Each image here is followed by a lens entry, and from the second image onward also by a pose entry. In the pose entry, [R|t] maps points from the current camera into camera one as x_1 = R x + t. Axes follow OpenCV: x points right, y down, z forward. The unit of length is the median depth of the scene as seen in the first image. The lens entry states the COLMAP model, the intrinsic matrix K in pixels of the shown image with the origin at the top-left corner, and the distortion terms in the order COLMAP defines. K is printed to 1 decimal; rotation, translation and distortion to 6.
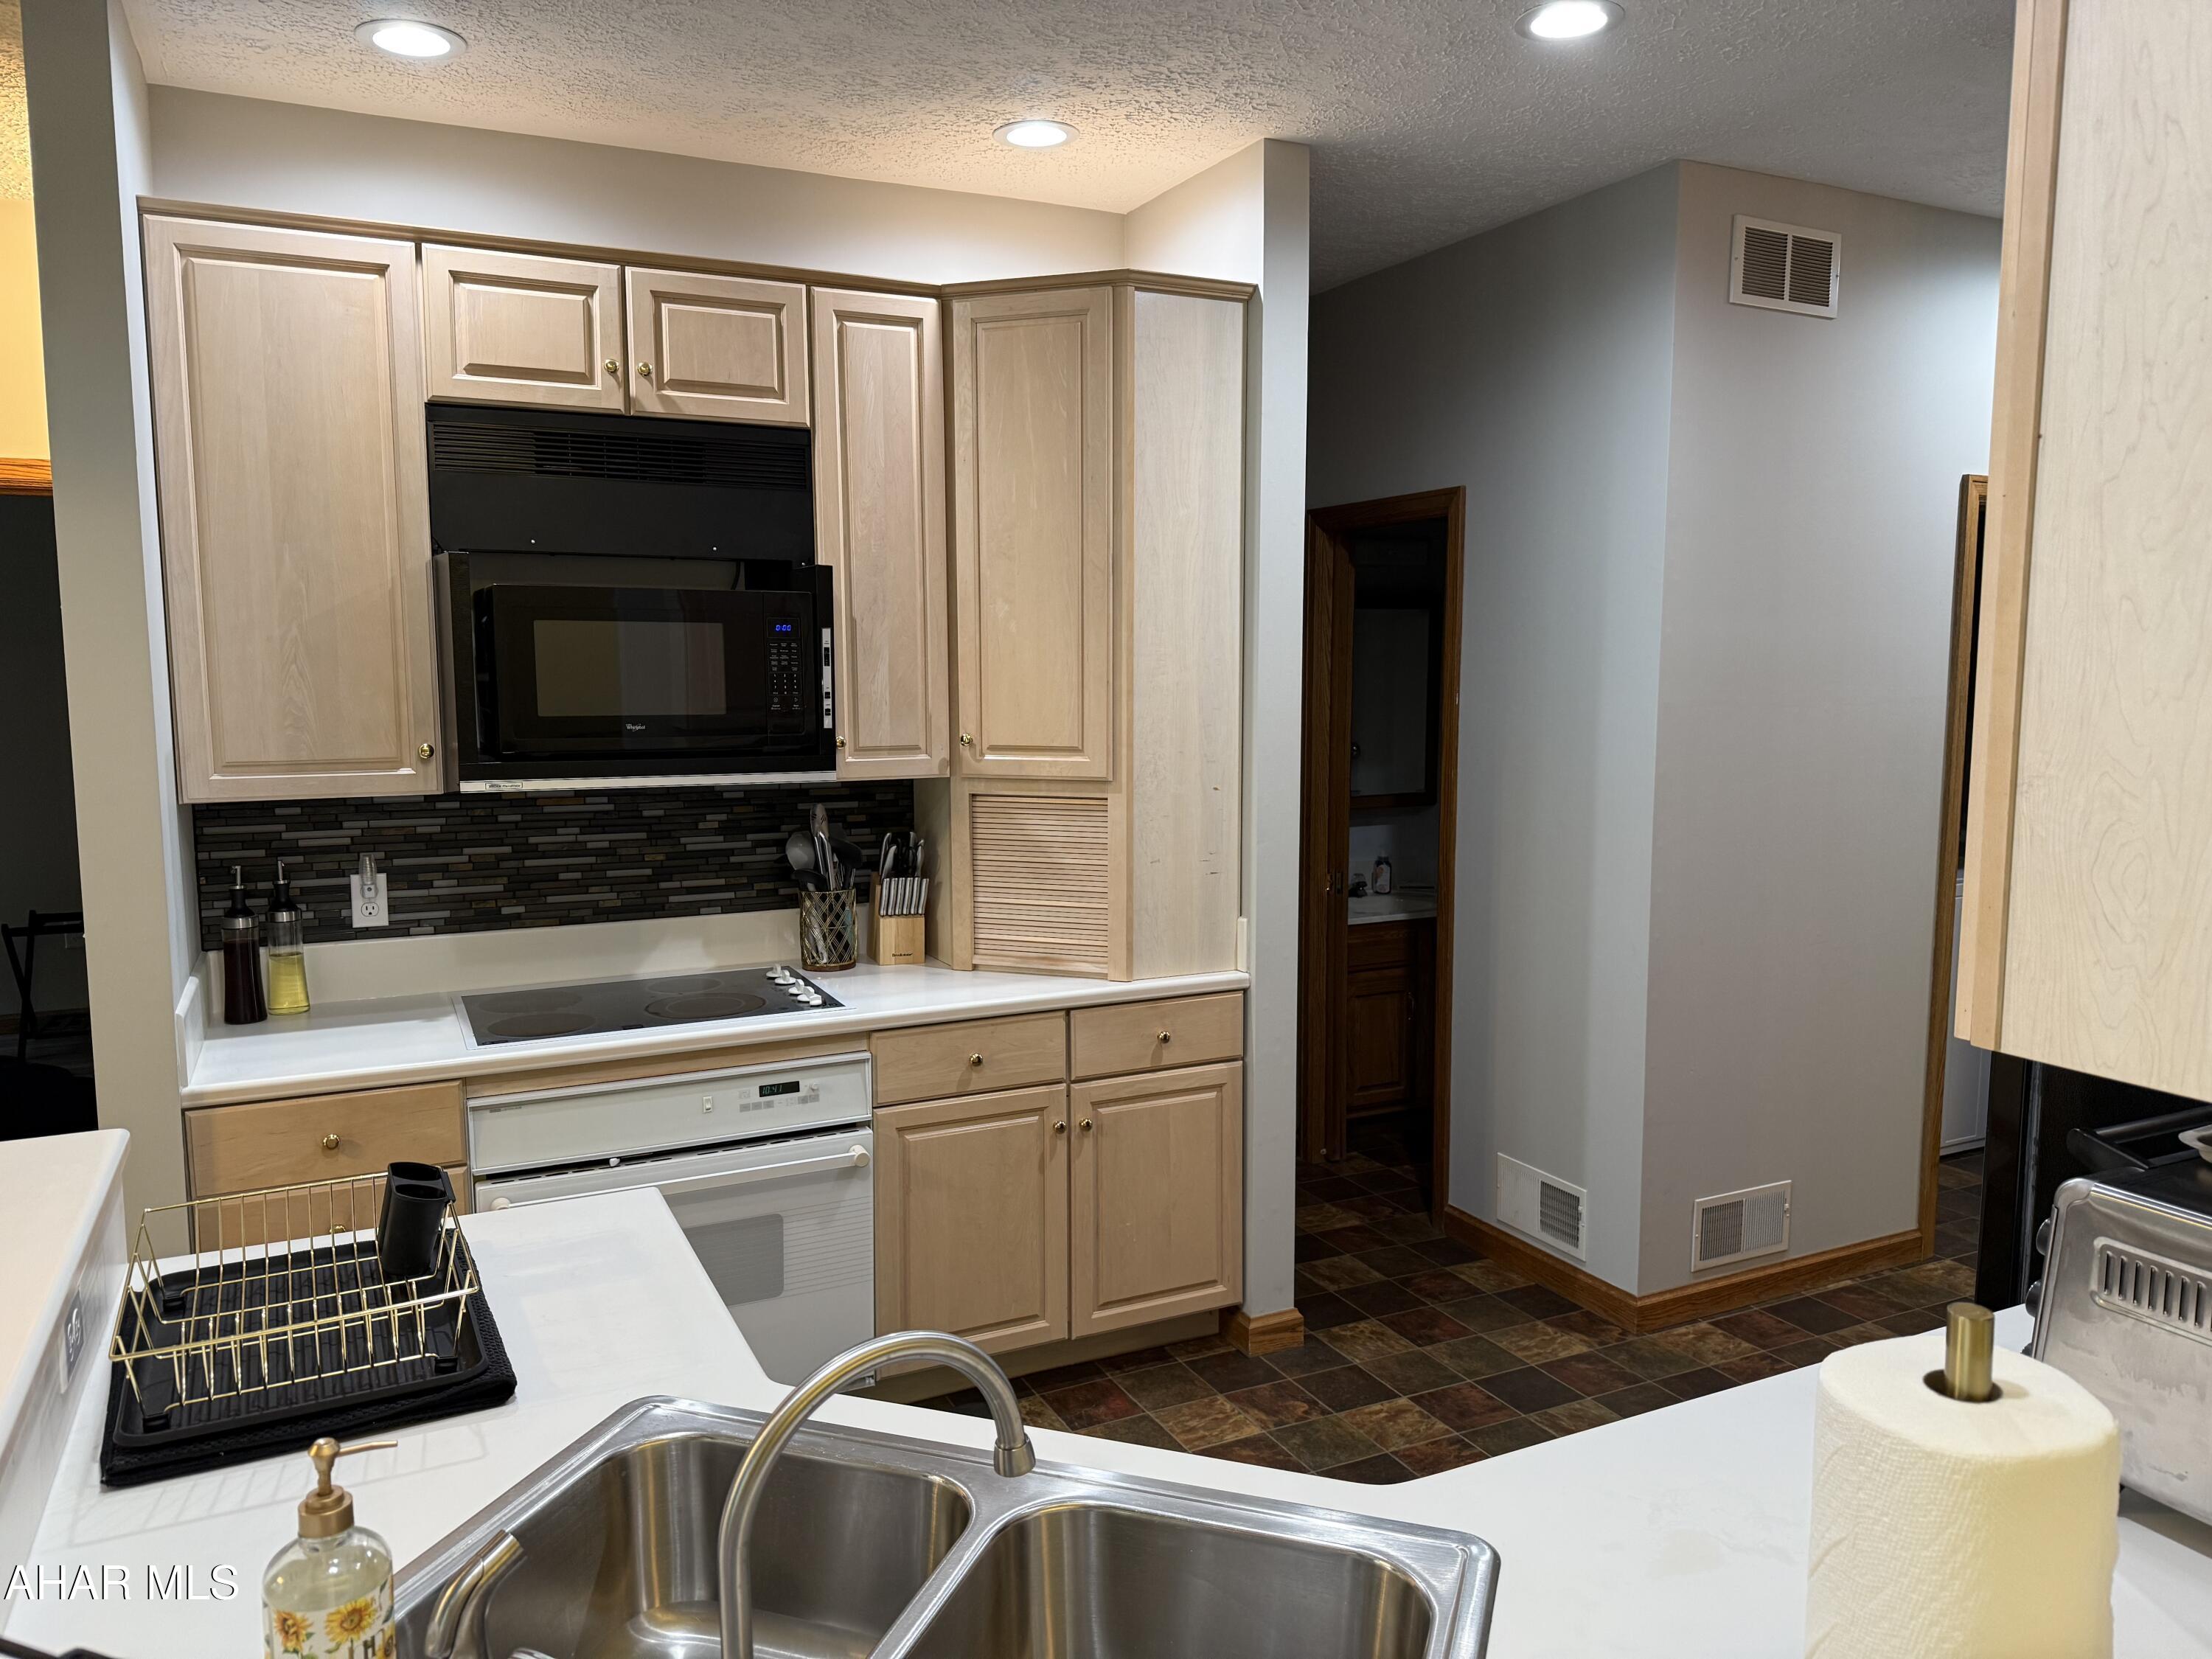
lens RADIAL K [[1537.6, 0, 1109.1], [0, 1537.6, 848.3], [0, 0, 1]] dist [0.023307, -0.038654]
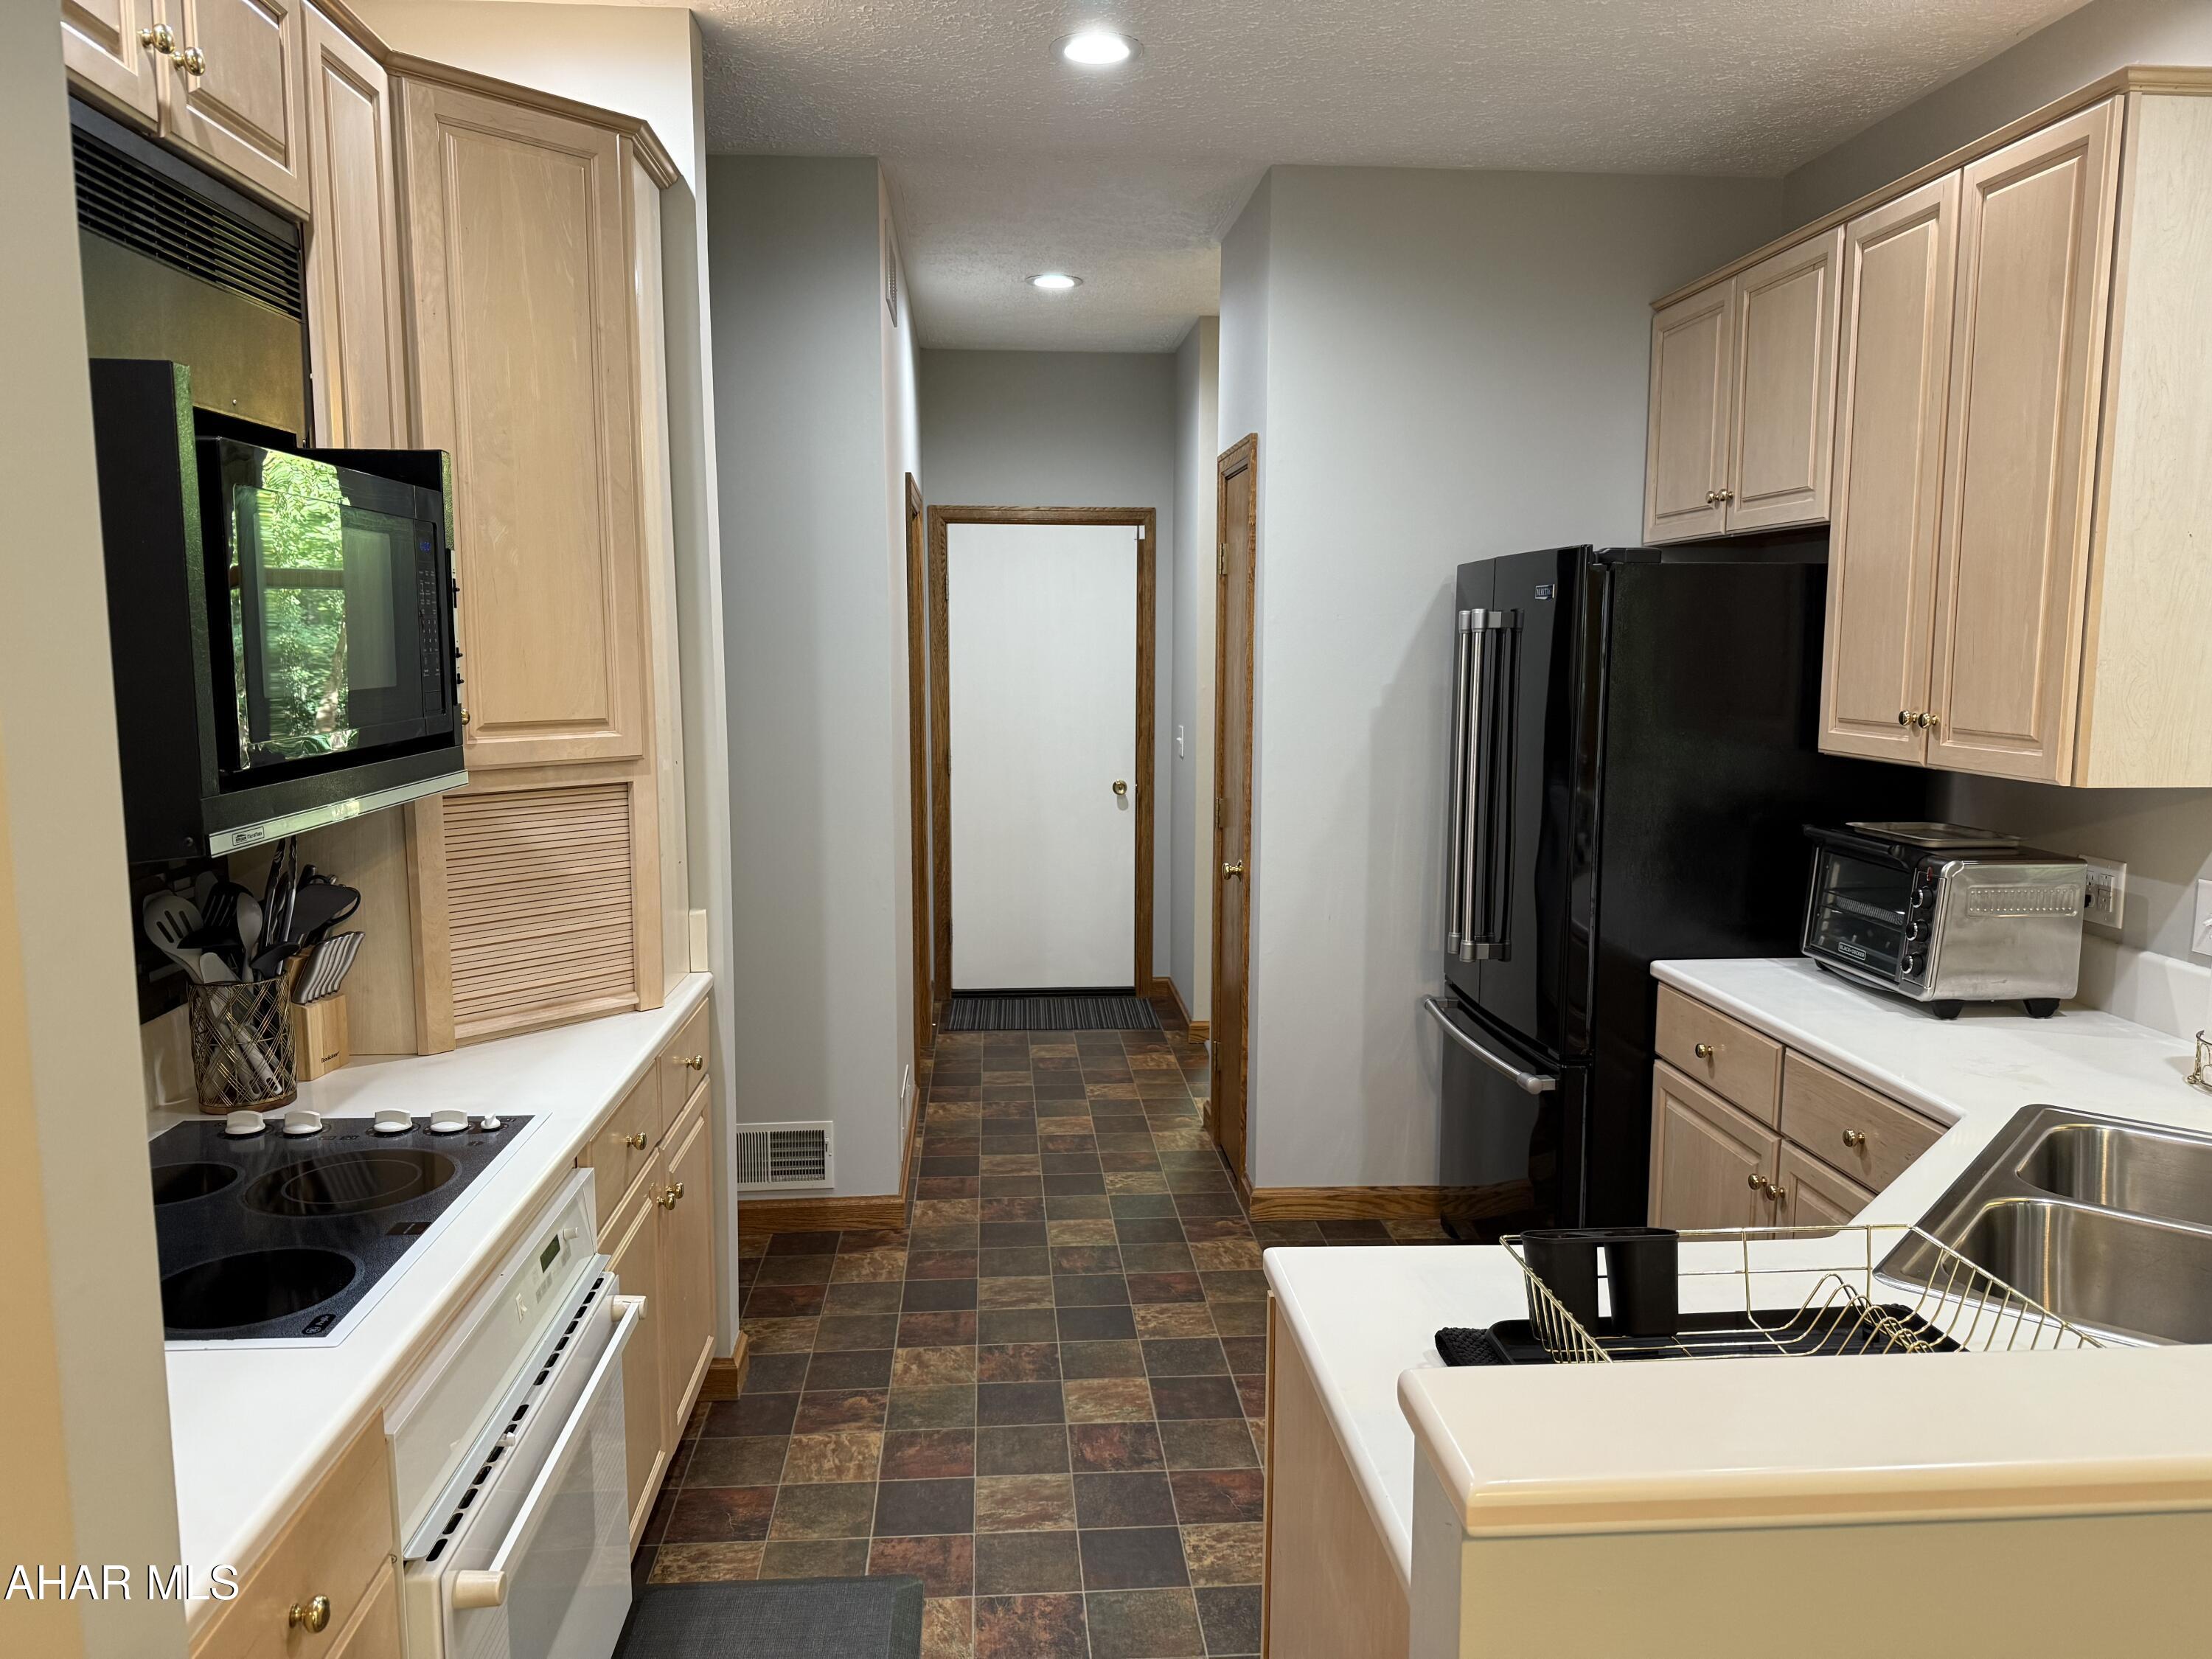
lens RADIAL K [[1537.6, 0, 1095.0], [0, 1537.6, 828.8], [0, 0, 1]] dist [0.023307, -0.038654]
pose [[0.386524, -0.117781, 0.914728, -0.637984], [0.110028, 0.990618, 0.081059, -0.046135], [-0.915693, 0.069314, 0.395857, 0.463923]]
